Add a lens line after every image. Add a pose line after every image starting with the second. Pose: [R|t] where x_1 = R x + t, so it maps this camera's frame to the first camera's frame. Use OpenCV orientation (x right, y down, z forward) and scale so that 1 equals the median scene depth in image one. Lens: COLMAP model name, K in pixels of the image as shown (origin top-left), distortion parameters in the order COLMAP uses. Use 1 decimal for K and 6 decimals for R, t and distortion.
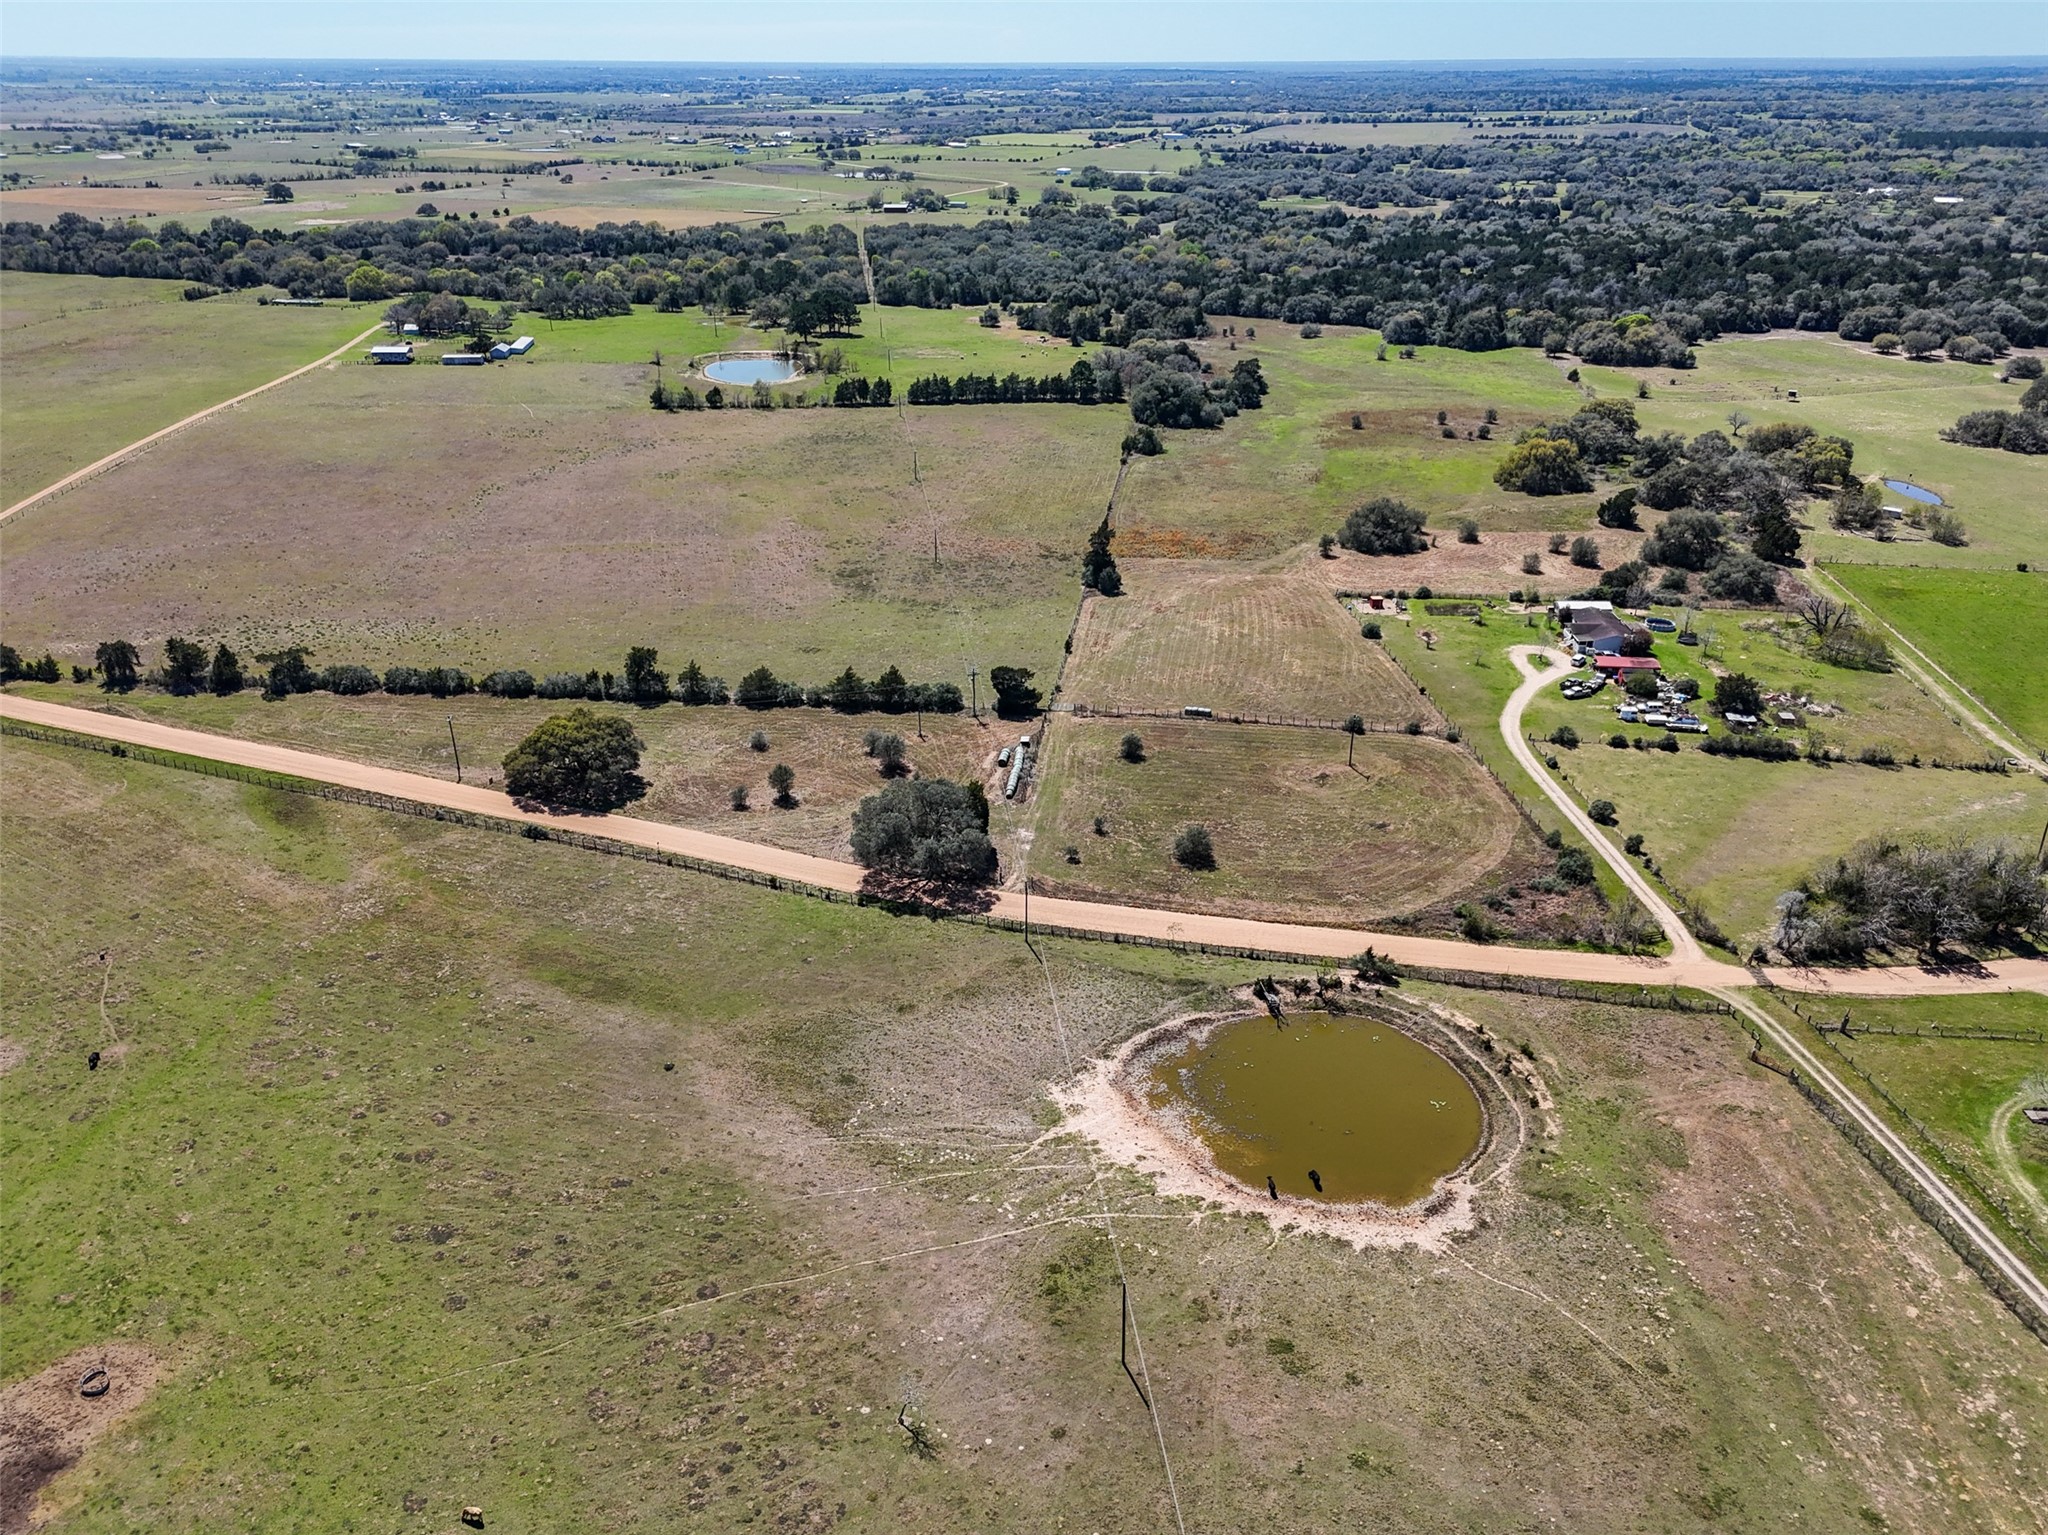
lens RADIAL K [[1501.8, 0, 1043.6], [0, 1501.8, 773.3], [0, 0, 1]] dist [0.069162, -0.060643]
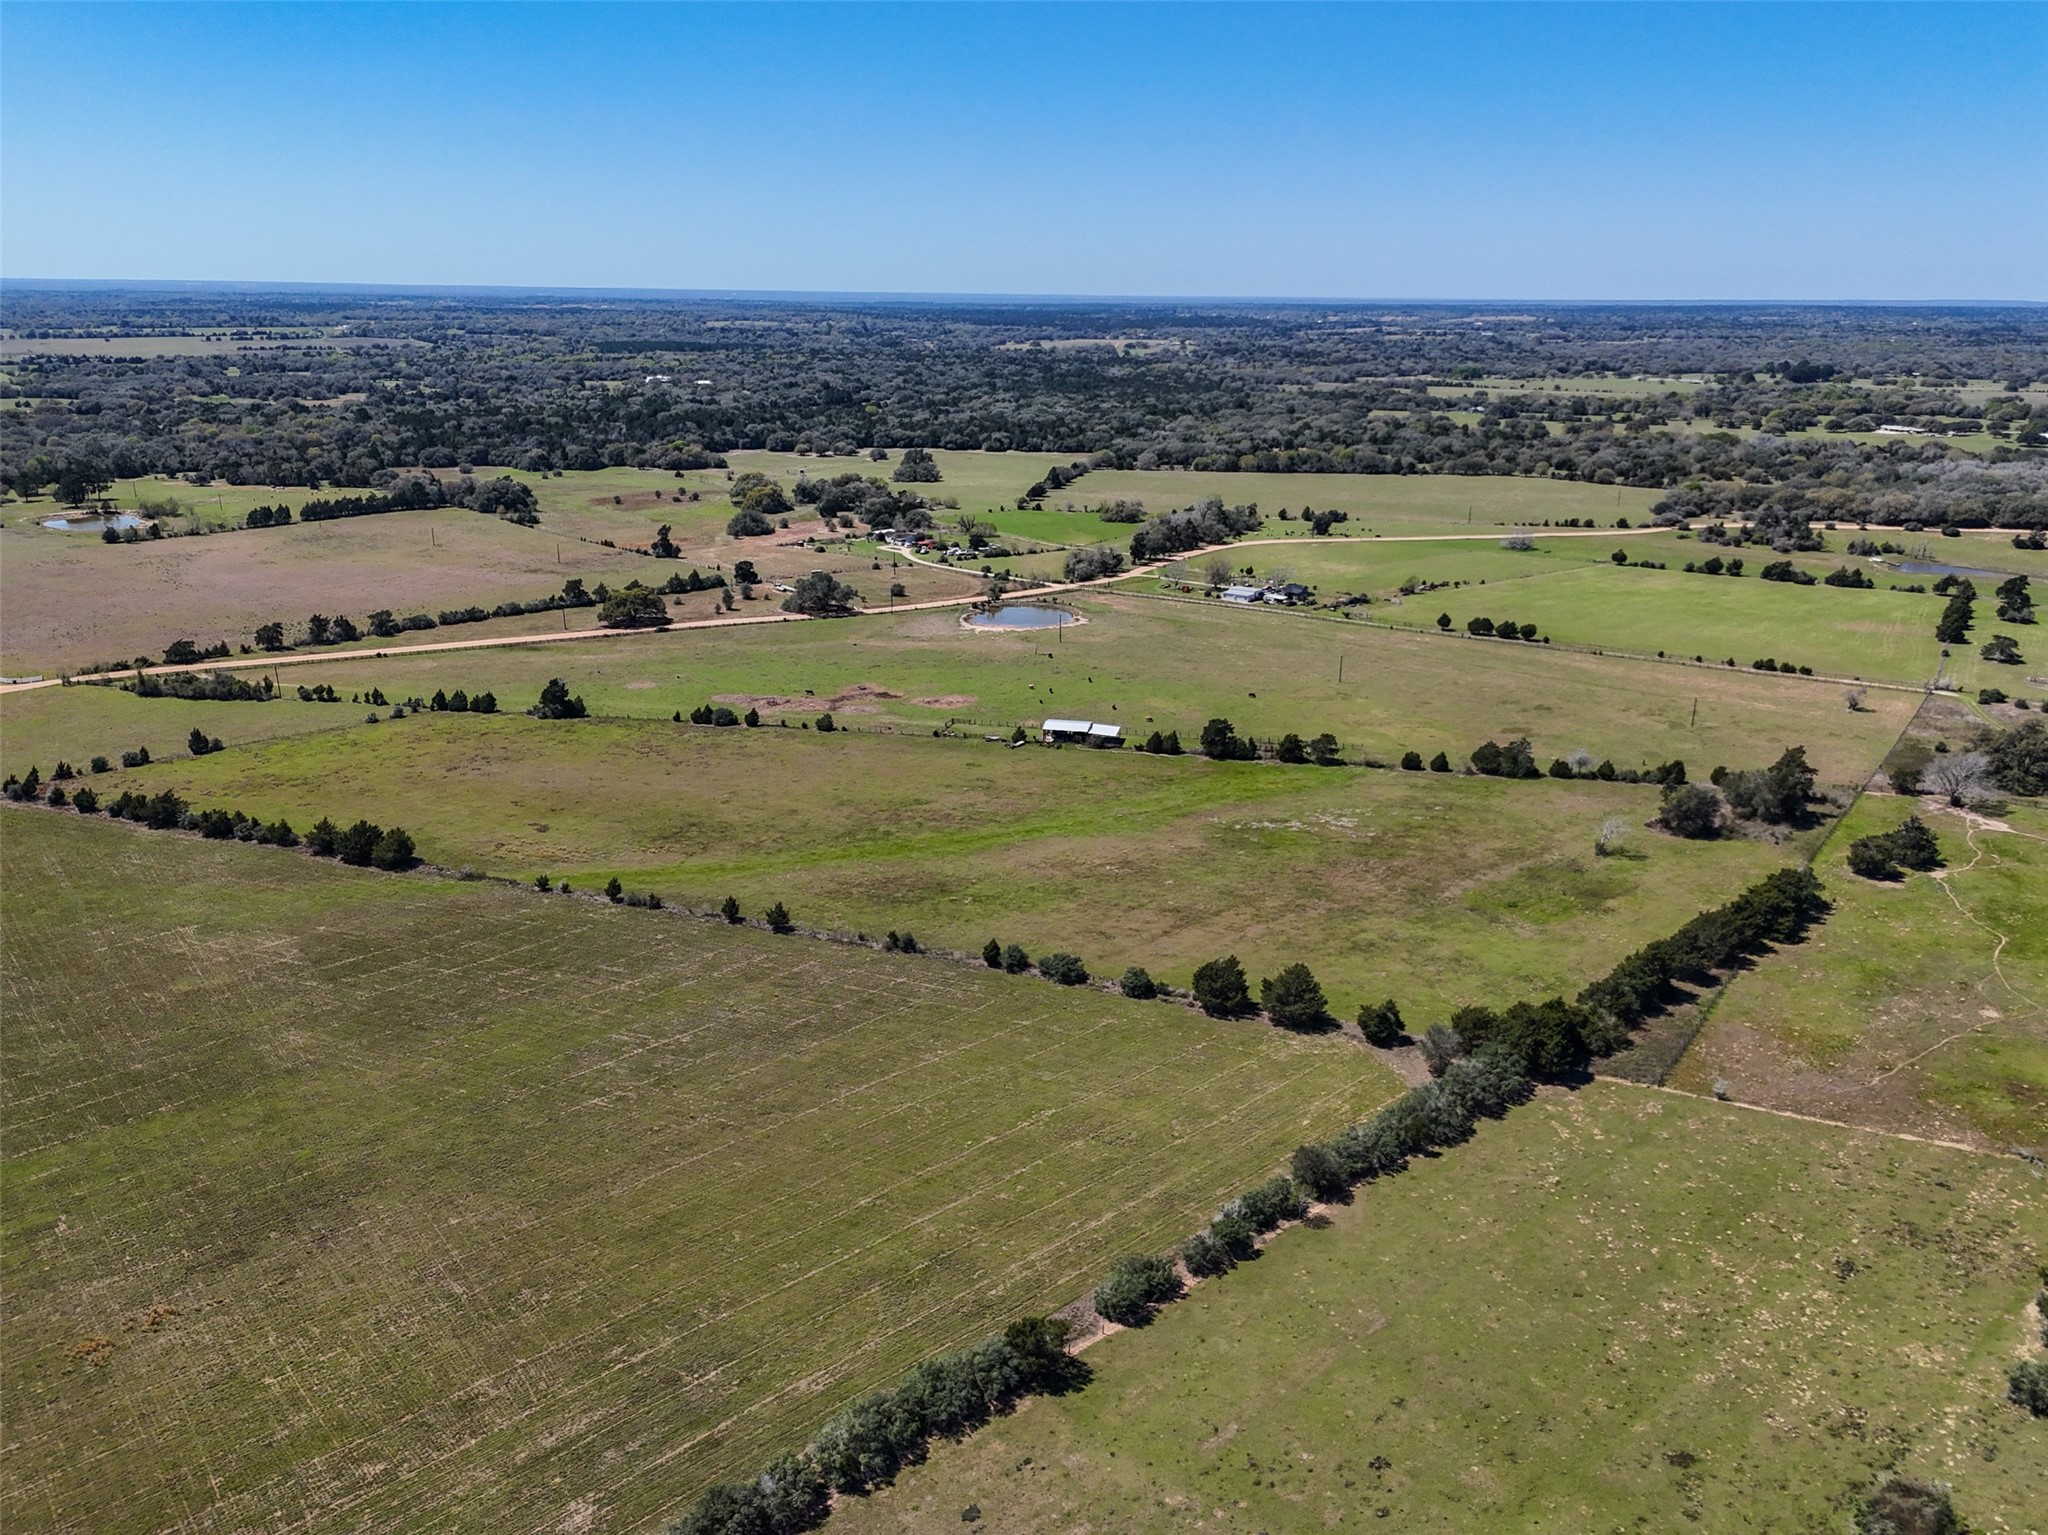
lens RADIAL K [[1501.8, 0, 1017.7], [0, 1501.8, 775.1], [0, 0, 1]] dist [0.069162, -0.060643]
pose [[0.675752, -0.218542, 0.703987, -0.369935], [0.304935, 0.952369, 0.002943, 0.092022], [-0.671098, 0.212681, 0.710207, -0.201188]]
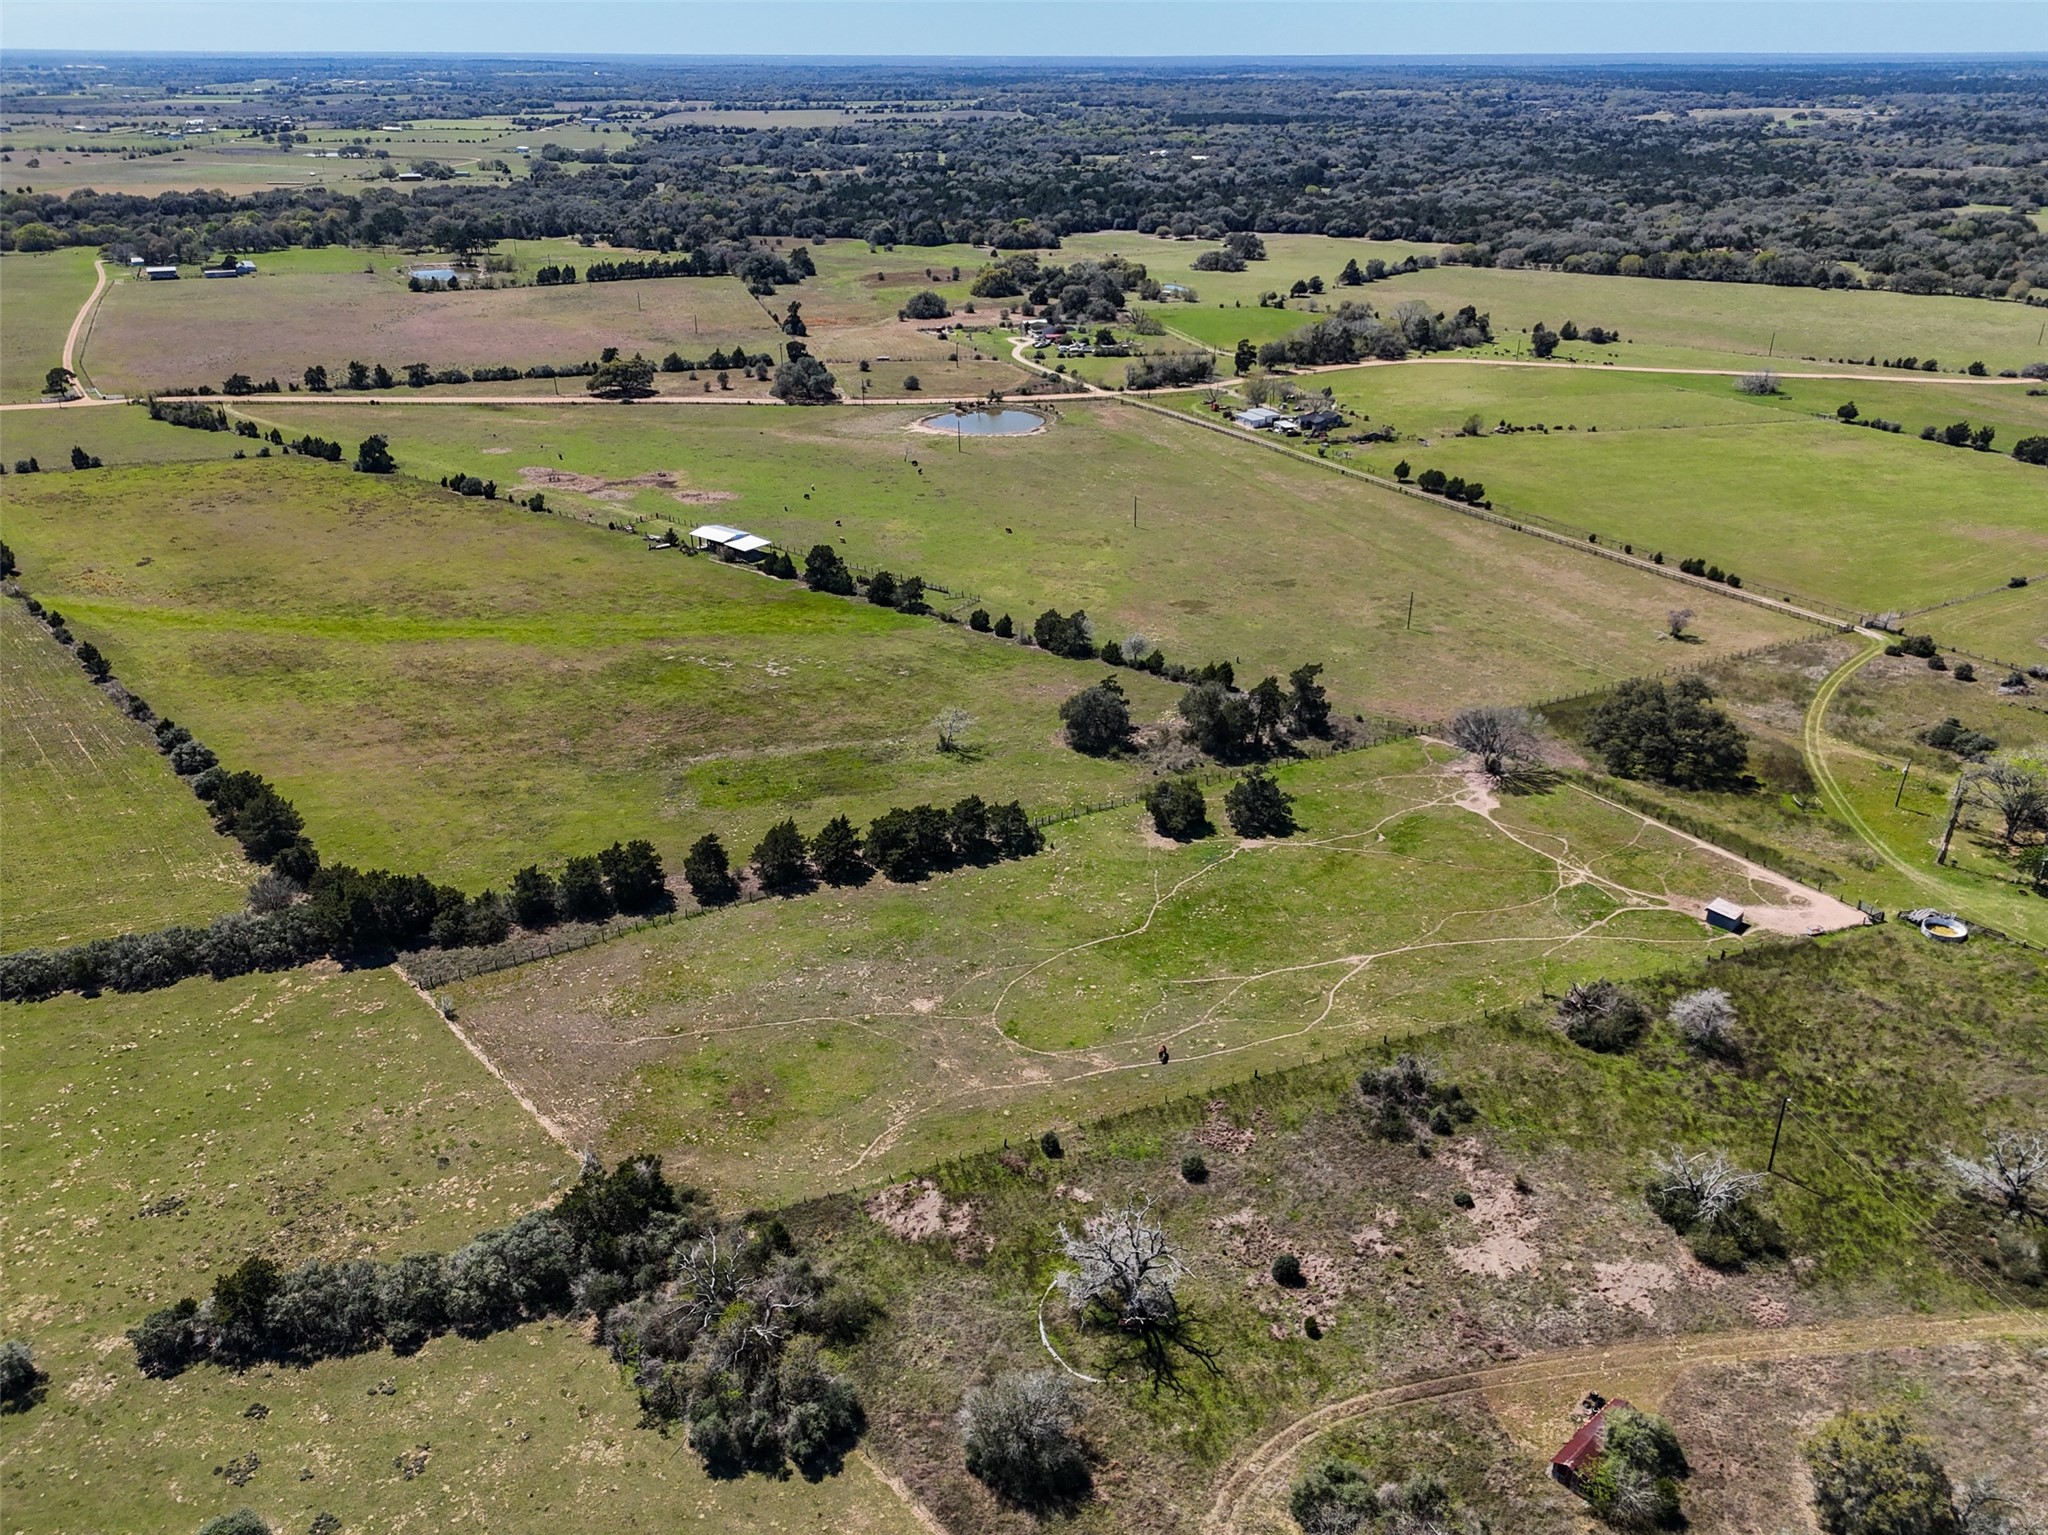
lens RADIAL K [[1501.8, 0, 1021.8], [0, 1501.8, 776.5], [0, 0, 1]] dist [0.069162, -0.060643]
pose [[0.929605, -0.157429, 0.333242, -0.147963], [0.155688, 0.987284, 0.032105, 0.143490], [-0.334059, 0.022037, 0.942294, -0.308870]]
